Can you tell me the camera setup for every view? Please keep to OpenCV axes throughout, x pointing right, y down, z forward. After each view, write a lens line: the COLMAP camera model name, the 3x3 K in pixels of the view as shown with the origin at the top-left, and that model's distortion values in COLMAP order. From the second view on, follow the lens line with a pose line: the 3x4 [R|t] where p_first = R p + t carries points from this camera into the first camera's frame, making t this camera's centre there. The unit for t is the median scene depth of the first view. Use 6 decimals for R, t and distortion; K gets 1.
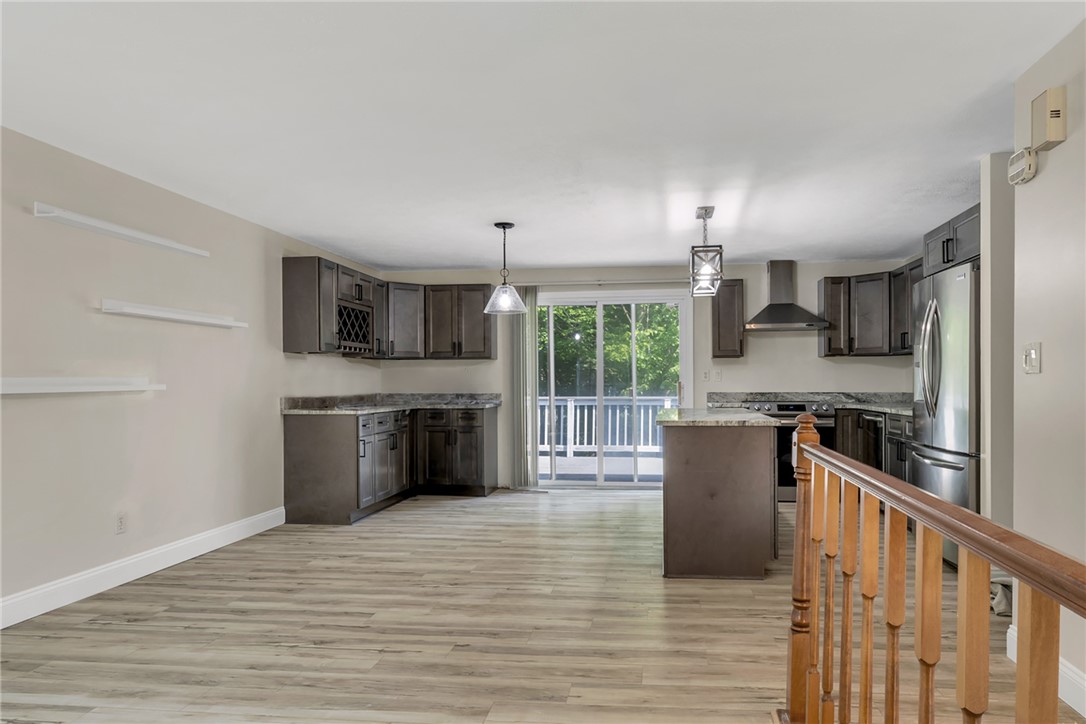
lens RADIAL K [[692.9, 0, 543.0], [0, 692.9, 385.6], [0, 0, 1]] dist [-0.003417, 0.000301]
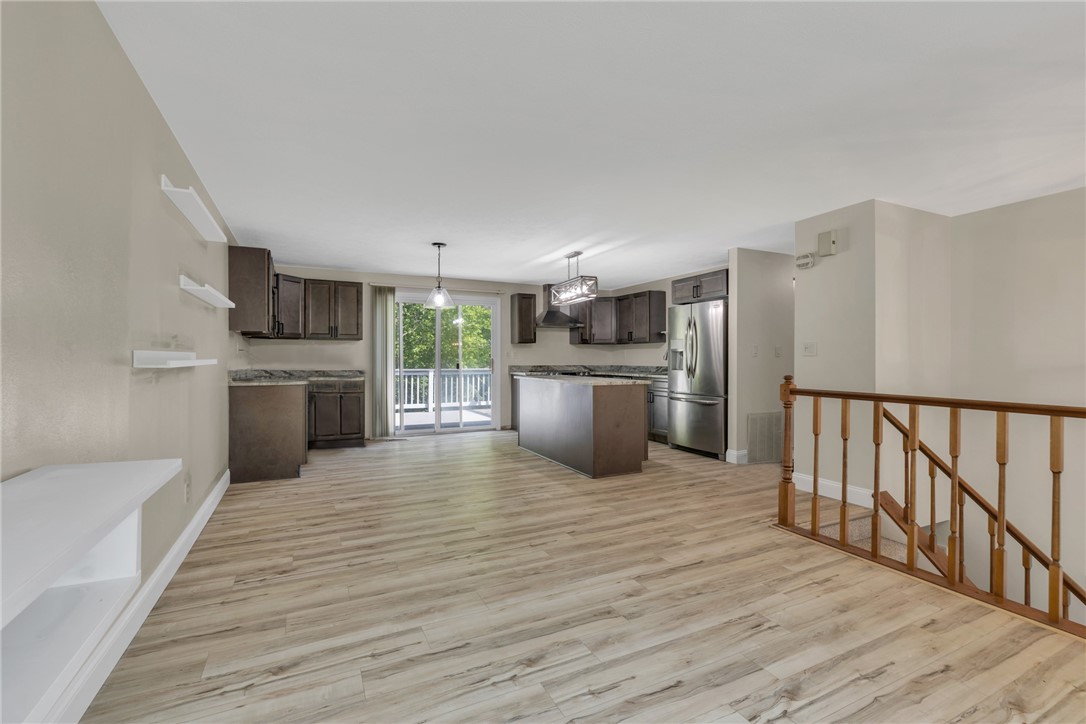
lens RADIAL K [[485.9, 0, 543.7], [0, 485.9, 350.3], [0, 0, 1]] dist [-0.000029, 0.000115]
pose [[0.844345, 0.013229, 0.535636, -0.636324], [-0.001429, 0.999747, -0.022439, 0.001441], [-0.535798, 0.018181, 0.844150, 0.110344]]
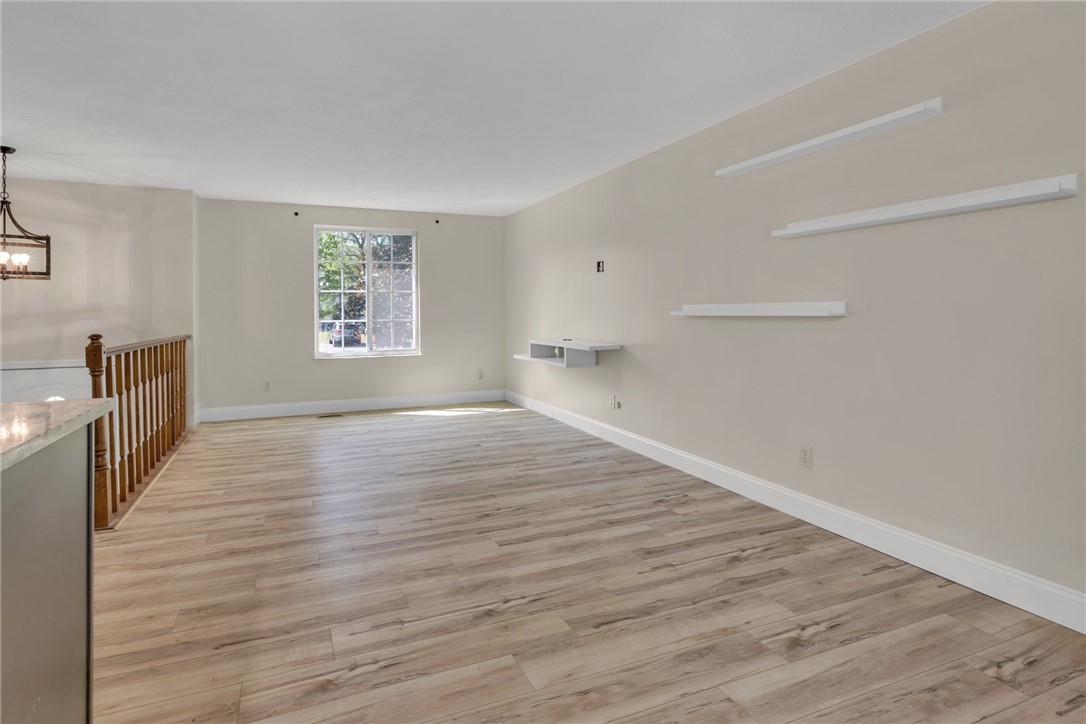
lens RADIAL K [[602.5, 0, 543.0], [0, 602.5, 362.0], [0, 0, 1]] dist [0.000244, 0.000046]
pose [[-0.847214, 0.053729, -0.528527, 0.142185], [0.006227, 0.995809, 0.091250, -0.009847], [0.531215, 0.074018, -0.843998, 1.717430]]
